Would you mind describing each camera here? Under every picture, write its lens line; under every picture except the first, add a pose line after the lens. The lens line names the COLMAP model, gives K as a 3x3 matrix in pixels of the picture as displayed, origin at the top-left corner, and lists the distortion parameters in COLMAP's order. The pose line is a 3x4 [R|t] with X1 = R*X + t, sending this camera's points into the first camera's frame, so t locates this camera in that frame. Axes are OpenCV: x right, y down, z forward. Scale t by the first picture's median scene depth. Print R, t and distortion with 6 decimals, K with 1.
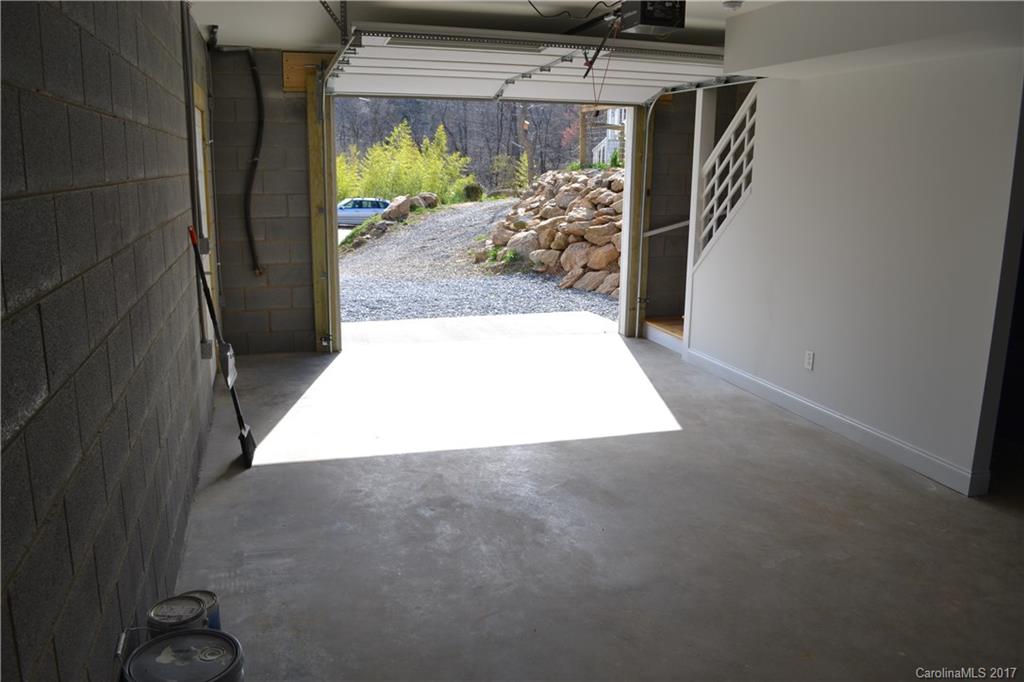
lens RADIAL K [[815.6, 0, 507.4], [0, 815.6, 348.7], [0, 0, 1]] dist [-0.080503, 0.013020]
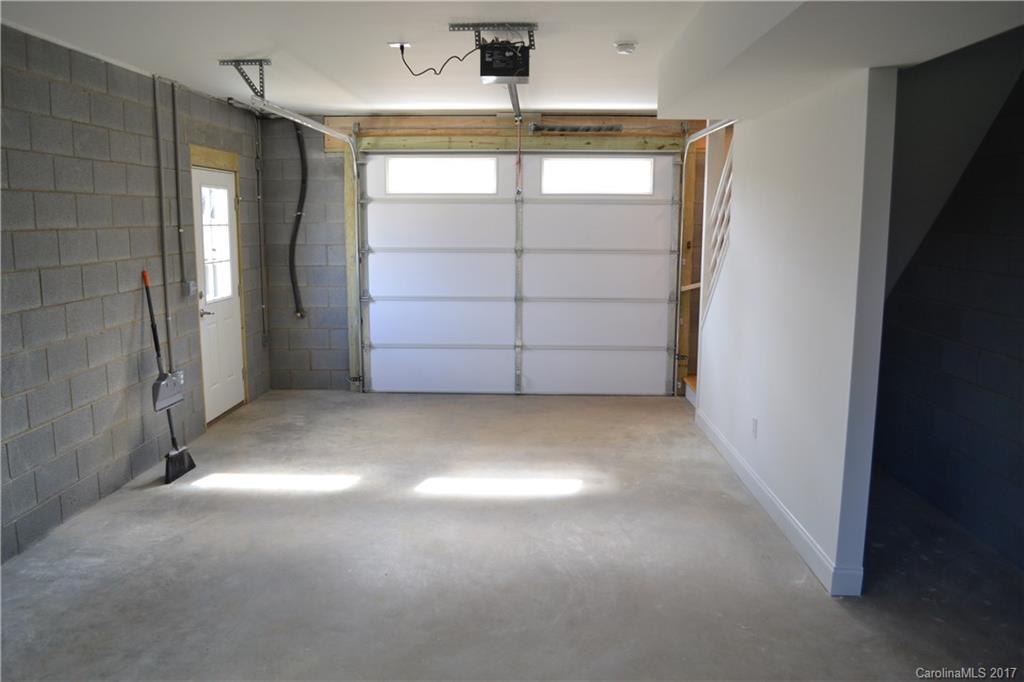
lens RADIAL K [[815.6, 0, 507.4], [0, 815.6, 348.7], [0, 0, 1]] dist [-0.080503, 0.013020]
pose [[0.951067, 0.040328, -0.306343, 0.309529], [-0.060239, 0.996622, -0.055816, -0.004460], [0.303057, 0.071539, 0.950284, 0.041349]]
